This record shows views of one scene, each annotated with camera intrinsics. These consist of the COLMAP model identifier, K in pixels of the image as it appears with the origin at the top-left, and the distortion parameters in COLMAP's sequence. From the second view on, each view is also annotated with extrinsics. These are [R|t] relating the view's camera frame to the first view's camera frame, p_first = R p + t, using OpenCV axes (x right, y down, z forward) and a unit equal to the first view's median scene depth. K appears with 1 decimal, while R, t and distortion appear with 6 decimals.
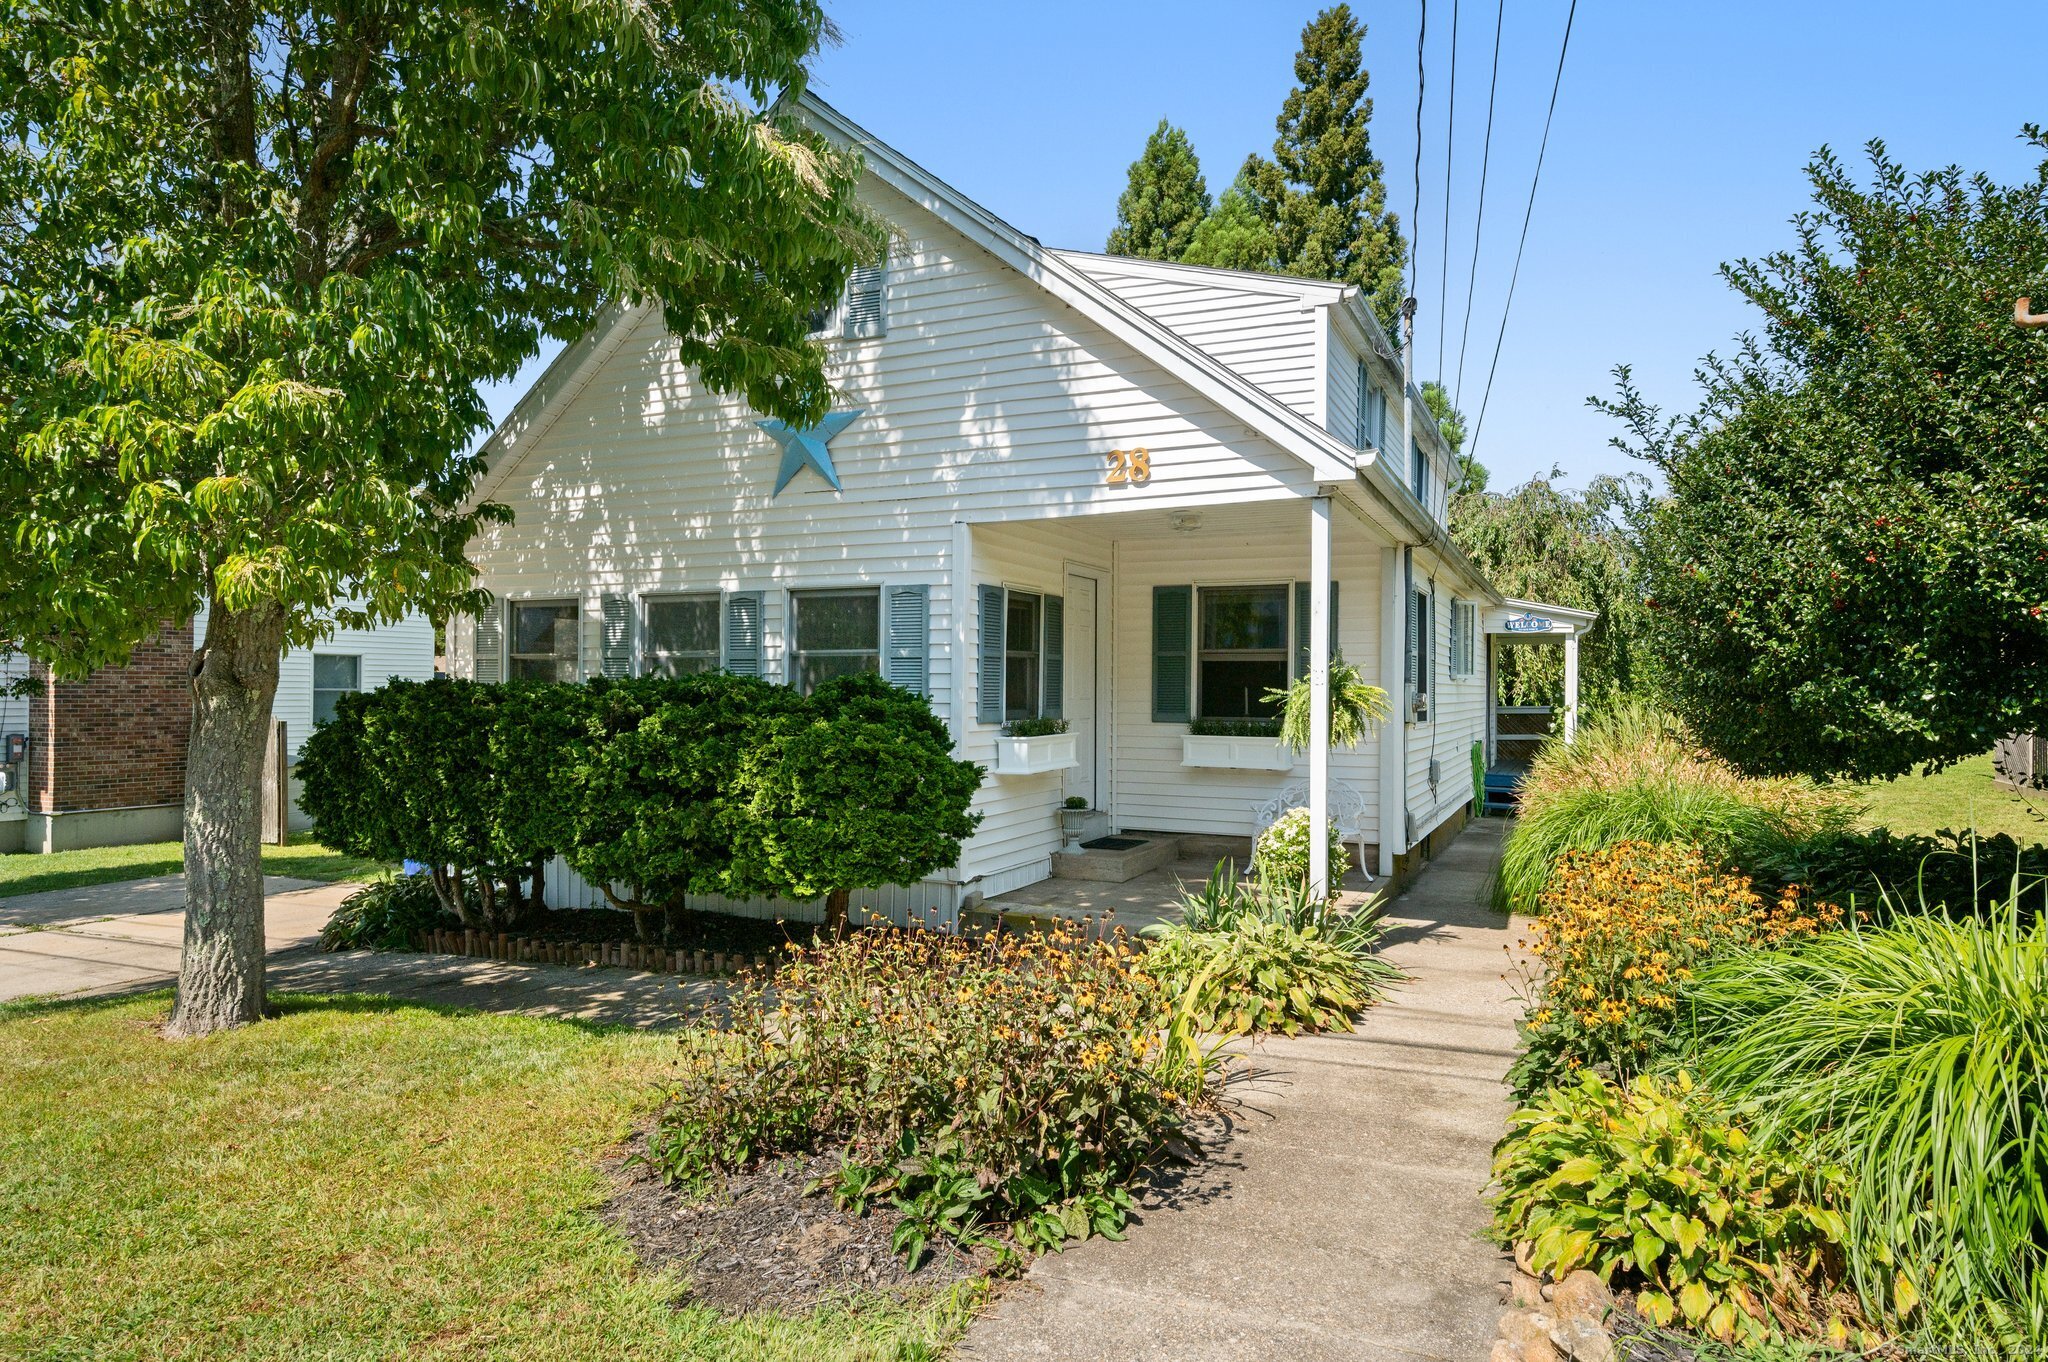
lens RADIAL K [[1228.4, 0, 1024.0], [0, 1228.4, 681.0], [0, 0, 1]] dist [0.000902, 0.000004]
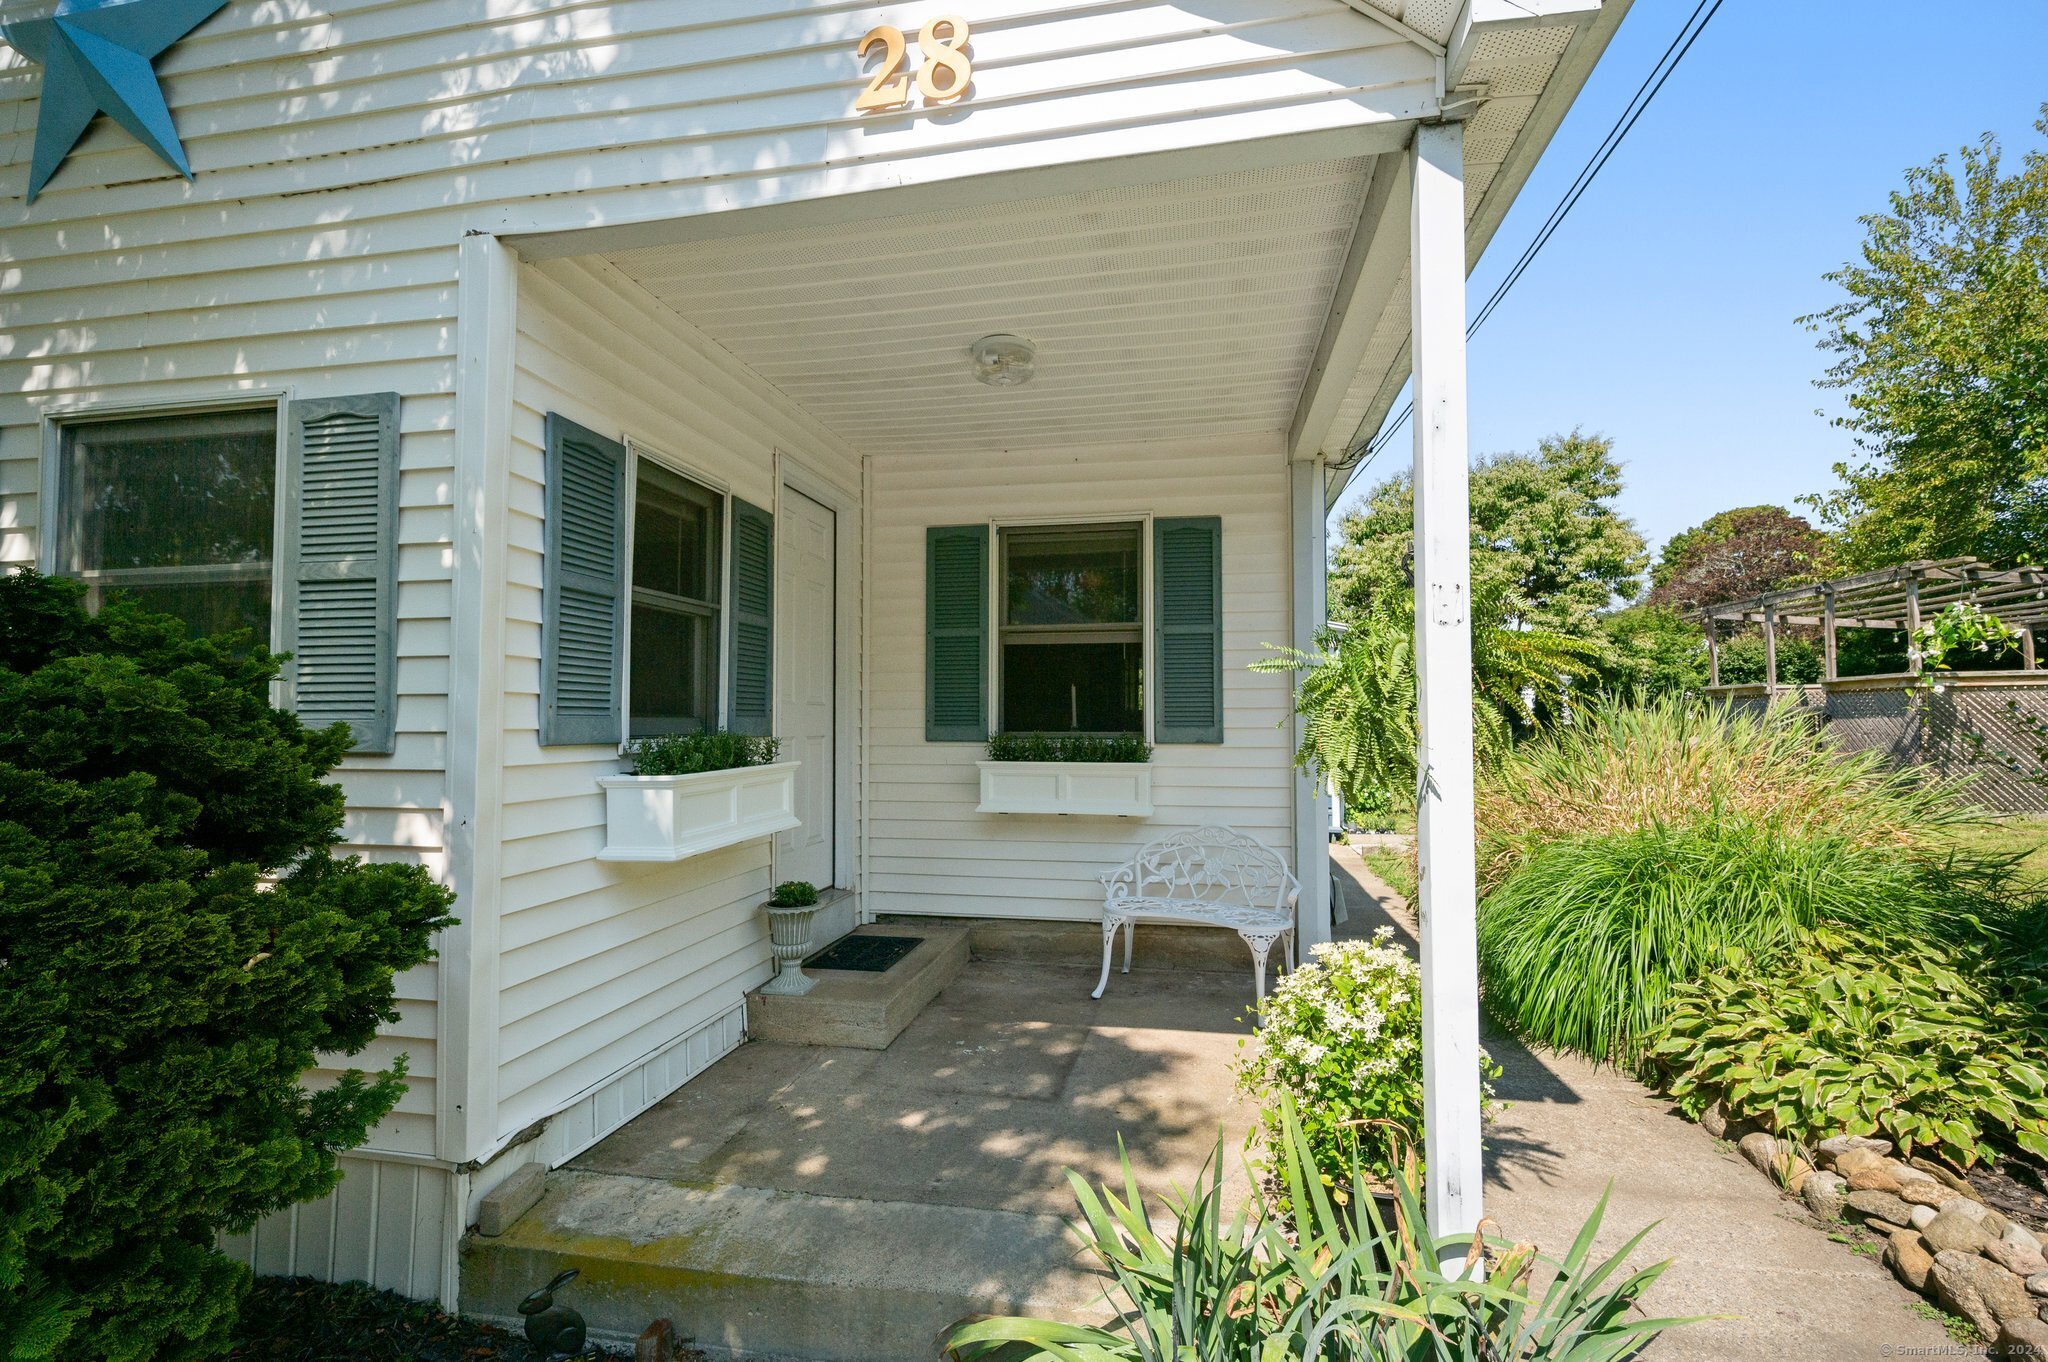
lens RADIAL K [[969.7, 0, 1024.0], [0, 969.7, 681.0], [0, 0, 1]] dist [-0.004400, -0.000539]
pose [[0.969870, 0.002927, 0.243606, 0.038108], [0.005364, 0.999429, -0.033362, 0.023101], [-0.243565, 0.033663, 0.969300, 0.603066]]
